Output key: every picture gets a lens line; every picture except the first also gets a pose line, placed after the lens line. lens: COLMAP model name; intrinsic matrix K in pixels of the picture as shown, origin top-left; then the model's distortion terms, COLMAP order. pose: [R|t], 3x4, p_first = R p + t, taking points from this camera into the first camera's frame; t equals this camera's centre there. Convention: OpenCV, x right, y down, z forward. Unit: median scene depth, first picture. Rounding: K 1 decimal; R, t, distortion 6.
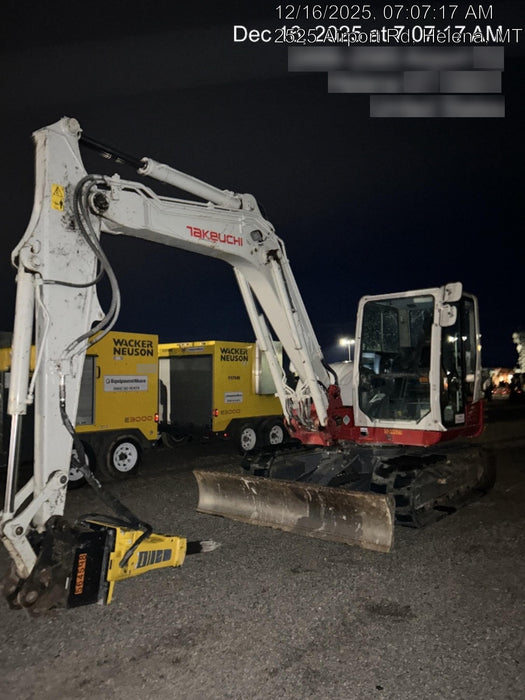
lens RADIAL K [[540.3, 0, 262.5], [0, 540.3, 350.0], [0, 0, 1]] dist [0.013420, -0.002863]
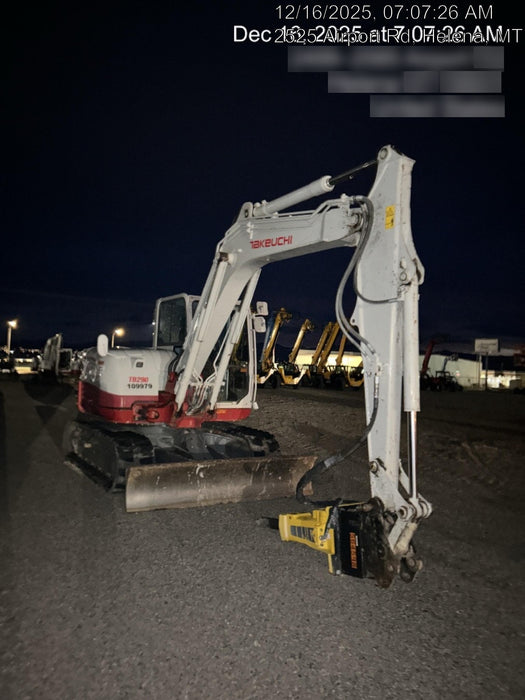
lens RADIAL K [[541.0, 0, 262.5], [0, 541.0, 350.0], [0, 0, 1]] dist [0.177104, -0.000659]
pose [[0.333624, 0.046248, 0.941571, -0.878690], [-0.099453, 0.994949, -0.013630, 0.017997], [-0.937446, -0.089095, 0.336538, 0.484292]]
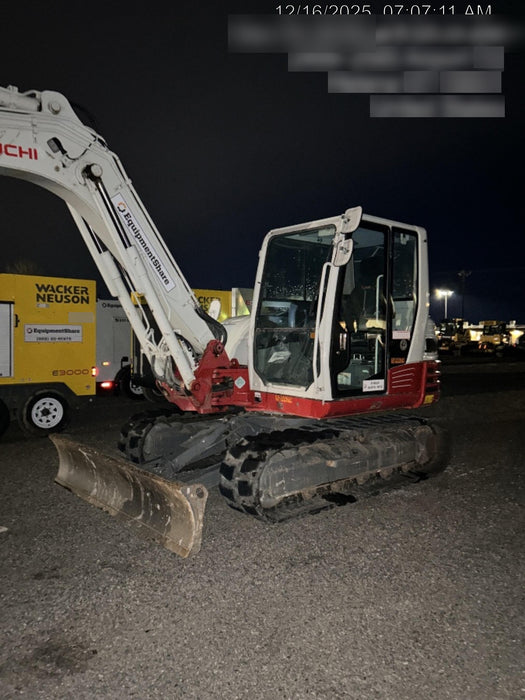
lens RADIAL K [[540.3, 0, 262.5], [0, 540.3, 350.0], [0, 0, 1]] dist [0.013420, -0.002863]
pose [[0.986668, 0.022918, -0.161126, 0.329749], [-0.008591, 0.995990, 0.089055, 0.007007], [0.162521, -0.086484, 0.982908, 0.206155]]
